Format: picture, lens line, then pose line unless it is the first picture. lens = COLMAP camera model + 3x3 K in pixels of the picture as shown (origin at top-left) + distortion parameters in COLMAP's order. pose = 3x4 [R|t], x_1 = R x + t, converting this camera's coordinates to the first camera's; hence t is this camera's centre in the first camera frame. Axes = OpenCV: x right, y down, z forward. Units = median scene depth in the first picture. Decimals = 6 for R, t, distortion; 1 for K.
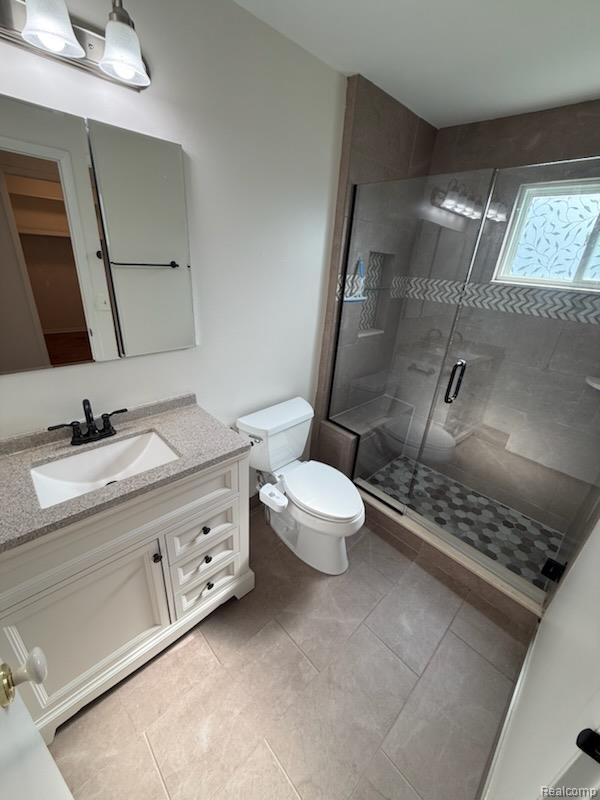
lens RADIAL K [[321.1, 0, 300.0], [0, 321.1, 400.0], [0, 0, 1]] dist [0.000355, -0.000340]
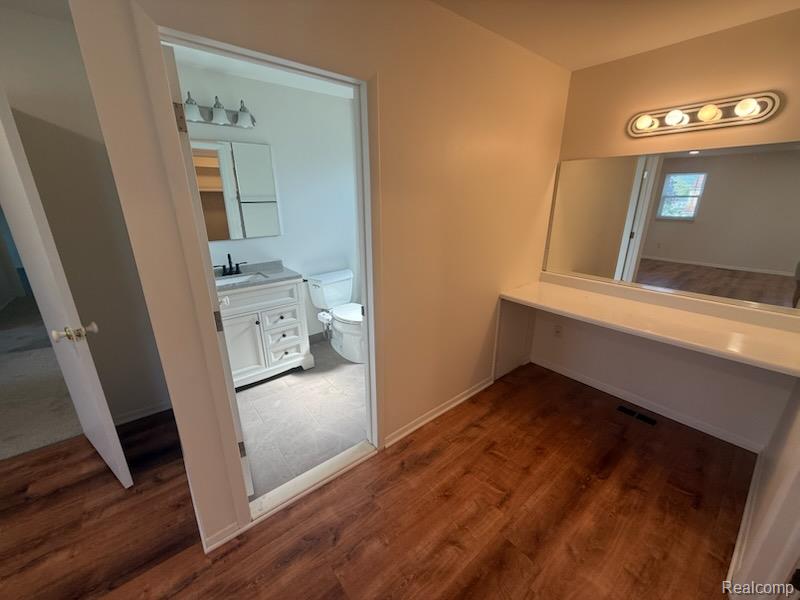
lens RADIAL K [[321.1, 0, 396.6], [0, 321.1, 300.4], [0, 0, 1]] dist [0.000355, -0.000340]
pose [[0.992461, -0.046159, -0.113537, 0.686012], [0.034103, 0.993789, -0.105924, 0.541020], [0.117721, 0.101253, 0.987871, -0.977344]]
